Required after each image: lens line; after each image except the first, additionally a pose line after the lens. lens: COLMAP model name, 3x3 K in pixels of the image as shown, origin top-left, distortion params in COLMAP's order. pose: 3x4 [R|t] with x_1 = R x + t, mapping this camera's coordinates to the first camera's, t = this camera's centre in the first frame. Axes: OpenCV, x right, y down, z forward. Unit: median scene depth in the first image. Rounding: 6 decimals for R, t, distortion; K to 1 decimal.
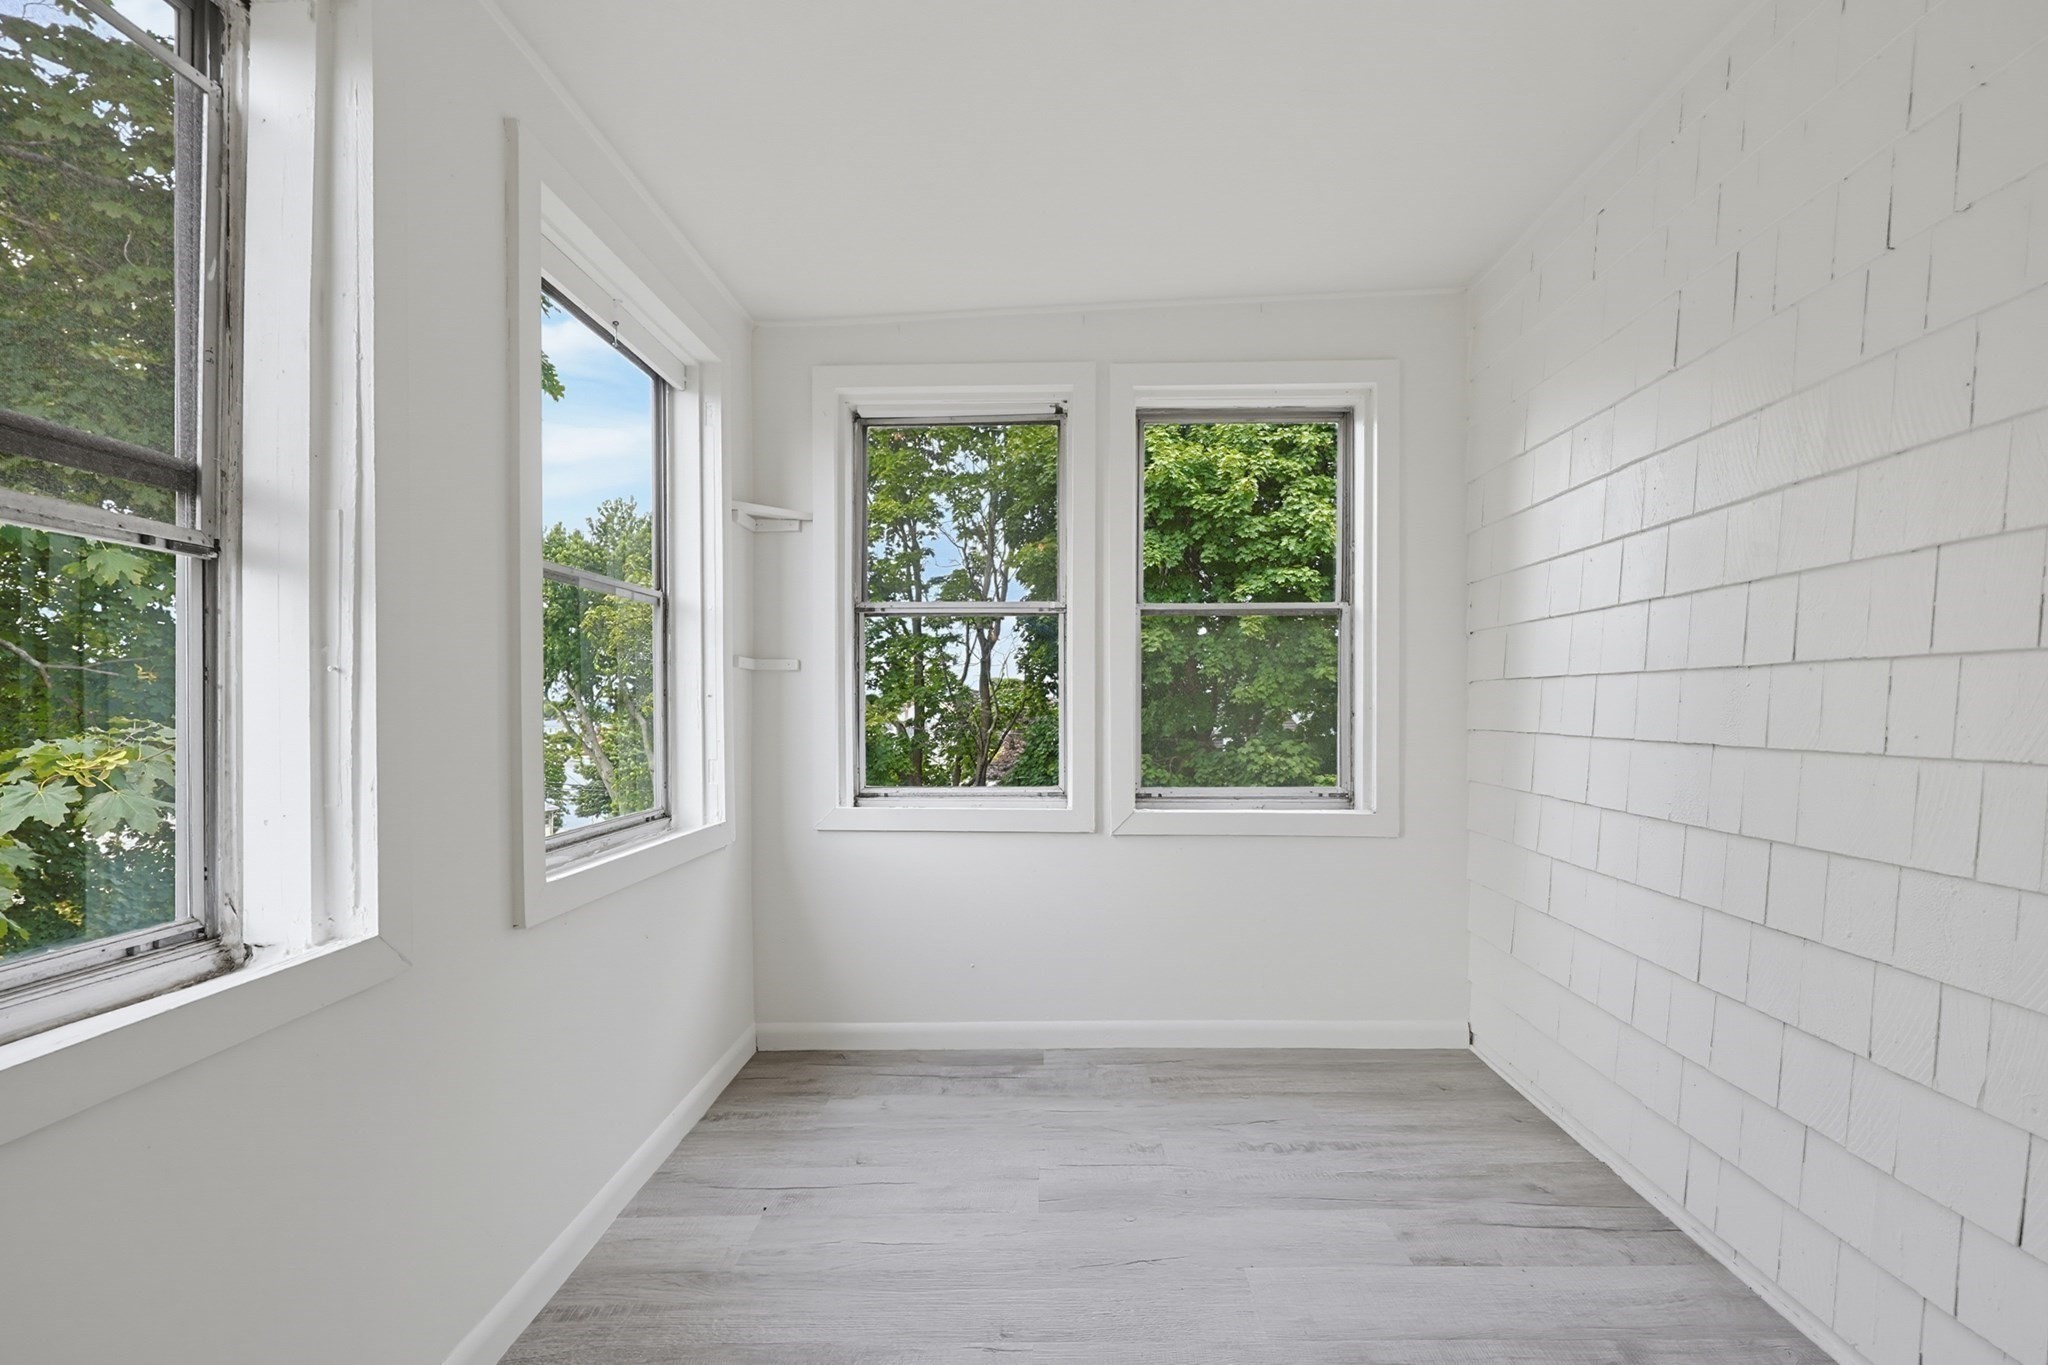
lens RADIAL K [[893.6, 0, 1014.7], [0, 893.6, 683.6], [0, 0, 1]] dist [0.000638, 0.000029]
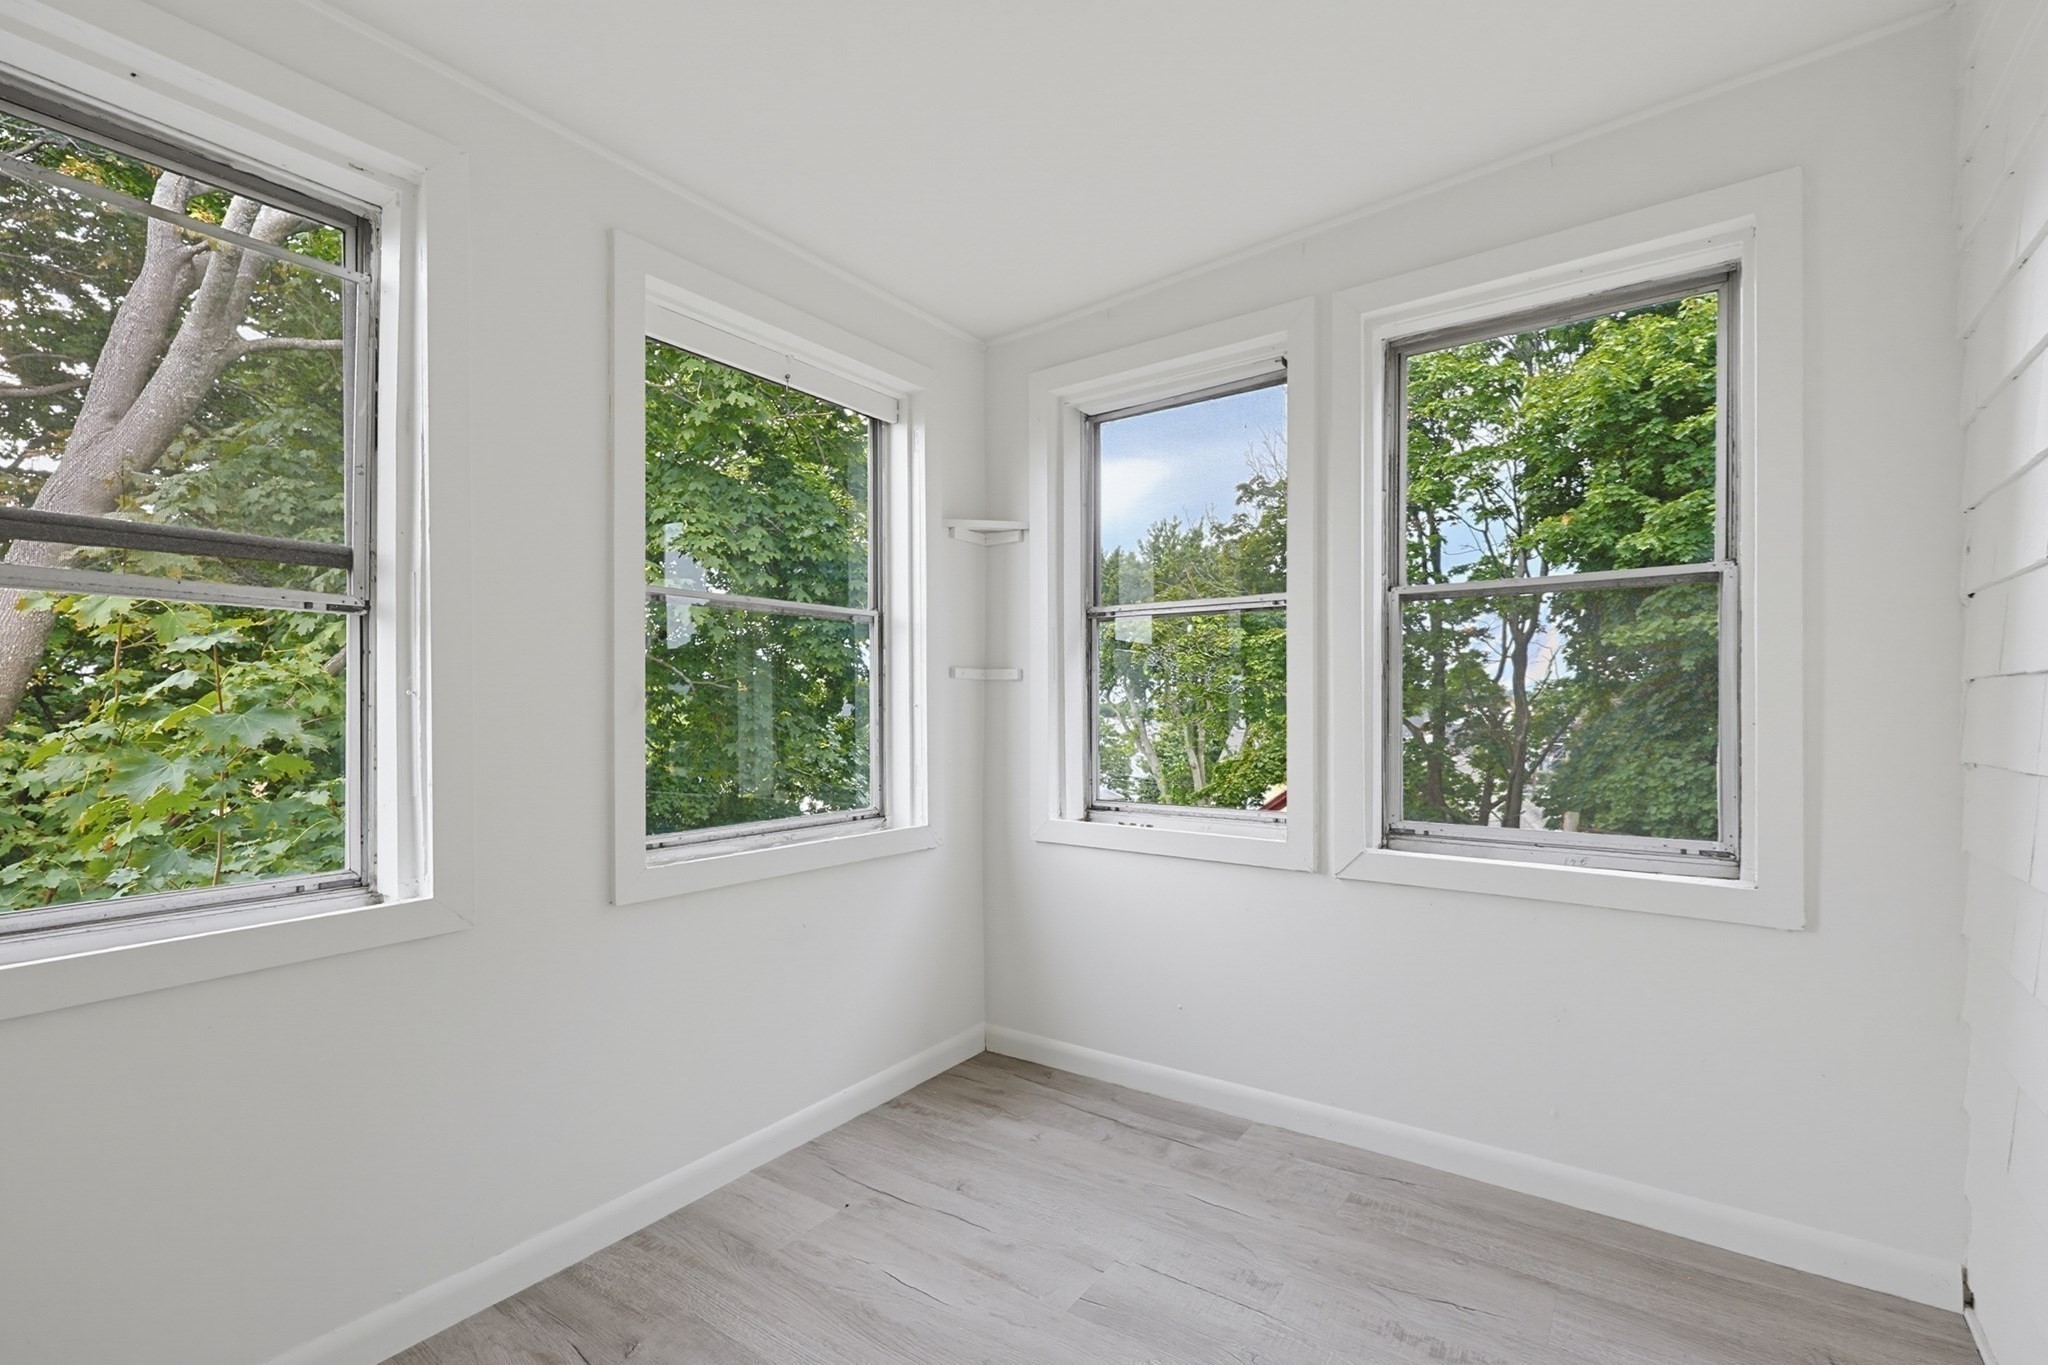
lens RADIAL K [[874.9, 0, 1030.3], [0, 874.9, 686.1], [0, 0, 1]] dist [-0.000606, 0.000397]
pose [[0.832259, -0.012689, -0.554242, 0.317231], [0.013023, 0.999910, -0.003336, -0.004281], [0.554234, -0.004441, 0.832349, 0.191133]]
